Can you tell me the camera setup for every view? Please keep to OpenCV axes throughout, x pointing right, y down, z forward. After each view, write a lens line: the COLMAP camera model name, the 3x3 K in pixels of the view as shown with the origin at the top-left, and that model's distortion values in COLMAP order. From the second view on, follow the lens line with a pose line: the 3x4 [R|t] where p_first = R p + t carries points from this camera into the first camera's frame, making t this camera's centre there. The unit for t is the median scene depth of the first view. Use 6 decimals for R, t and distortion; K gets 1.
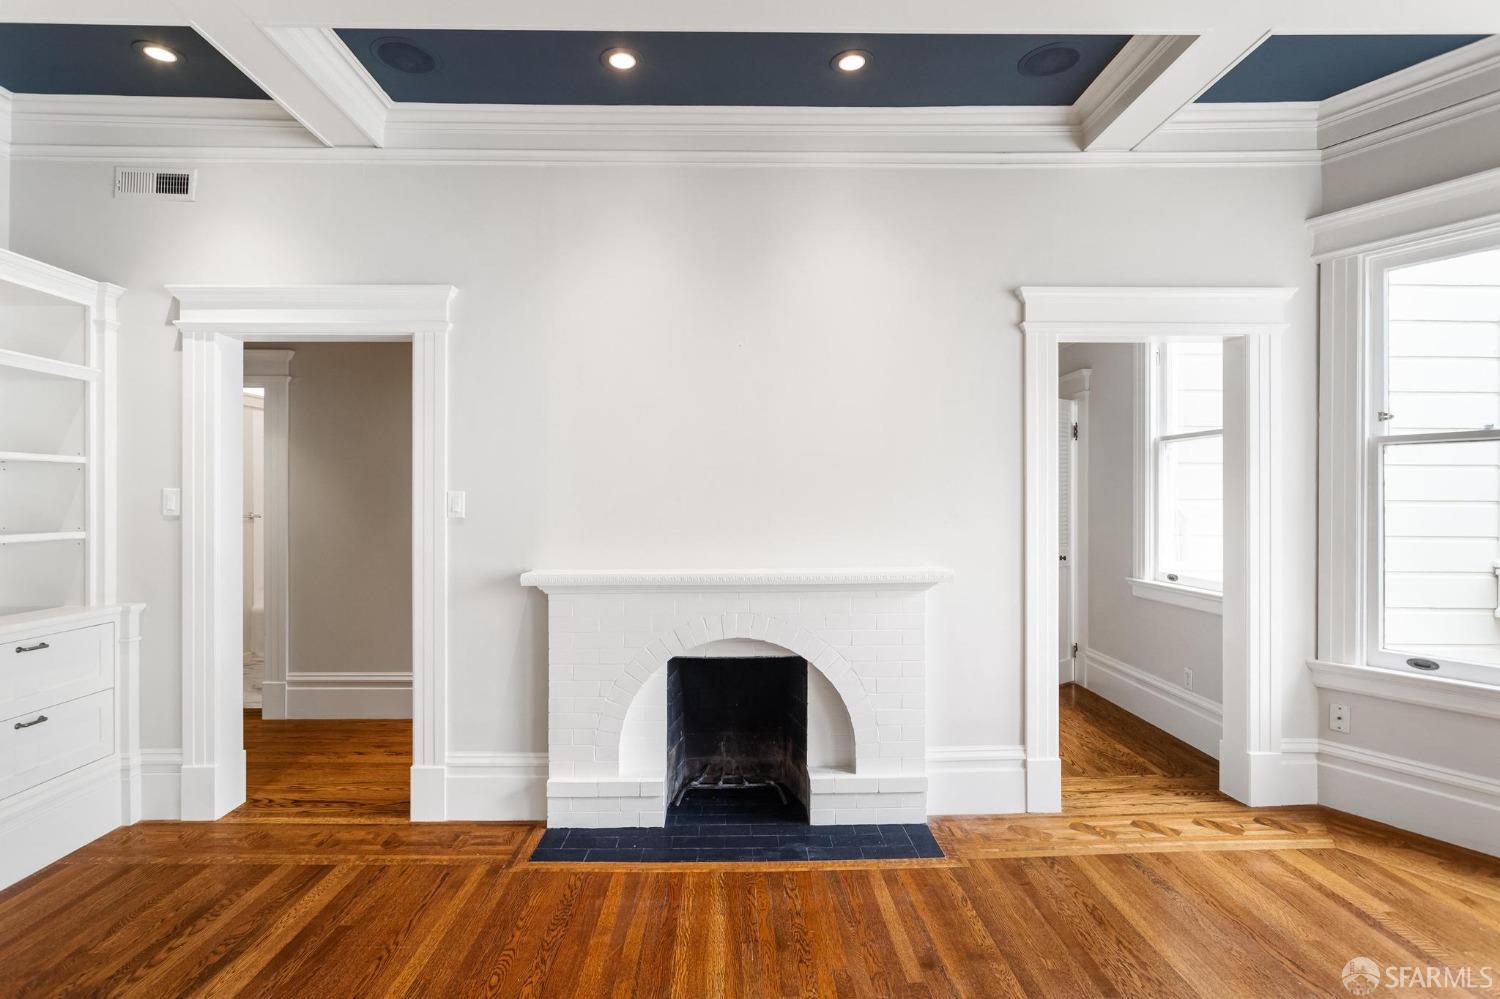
lens RADIAL K [[772.4, 0, 740.3], [0, 772.4, 500.8], [0, 0, 1]] dist [-0.000201, -0.000394]
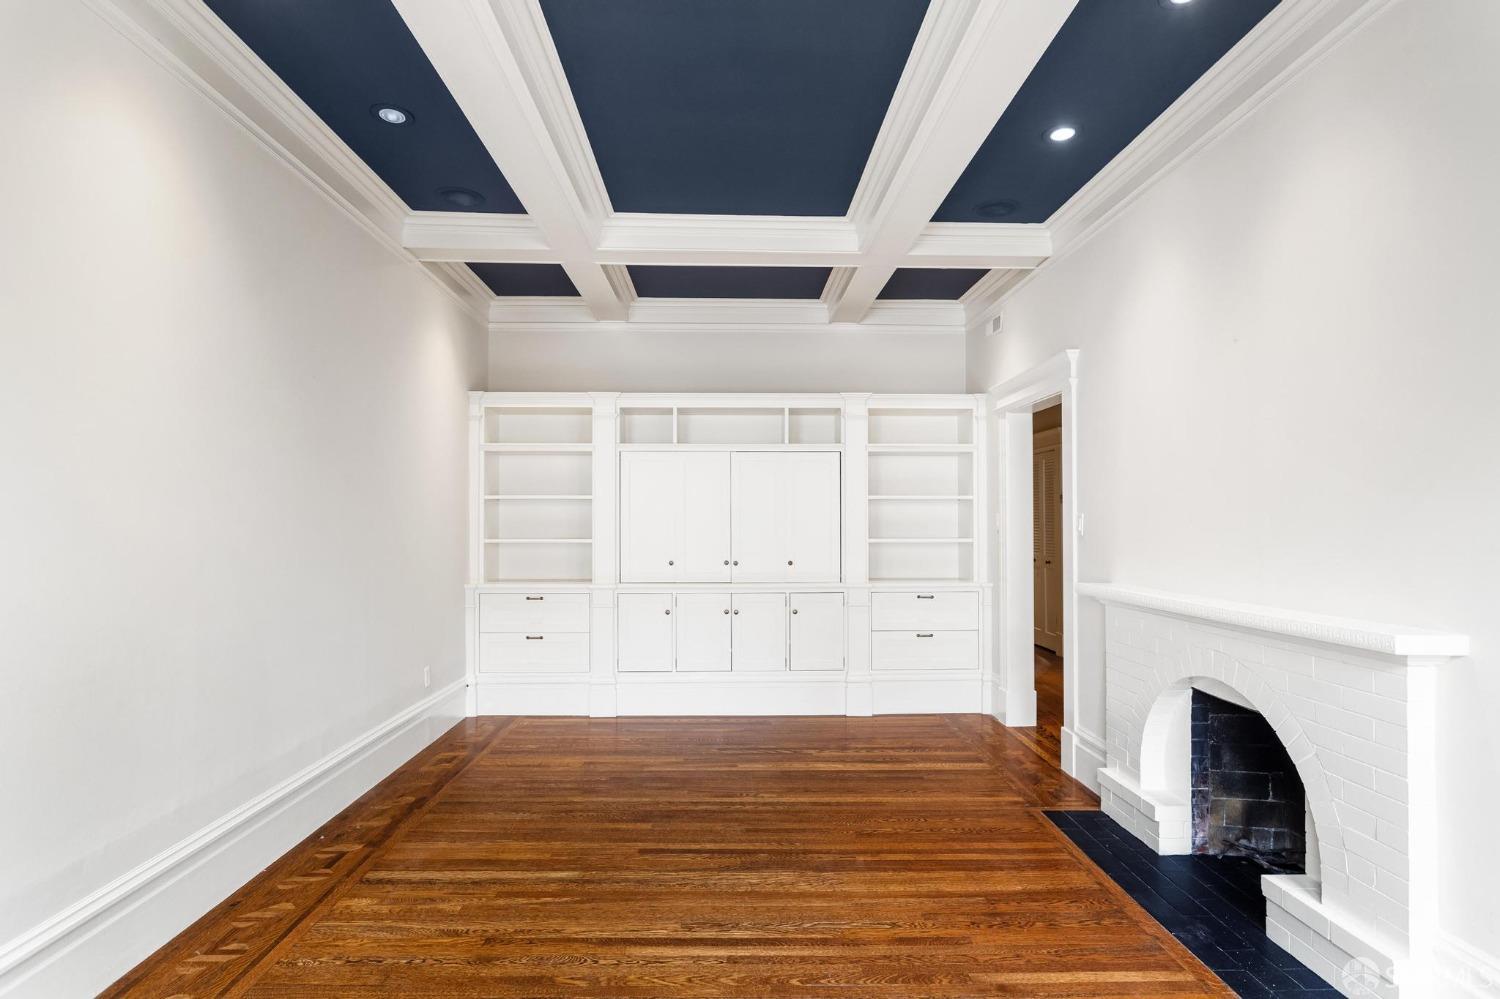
lens RADIAL K [[772.4, 0, 740.3], [0, 772.4, 500.8], [0, 0, 1]] dist [-0.000201, -0.000394]
pose [[0.001971, -0.021125, -0.999775, 1.084565], [-0.000992, 0.999776, -0.021127, -0.007042], [0.999998, 0.001033, 0.001950, 0.566778]]
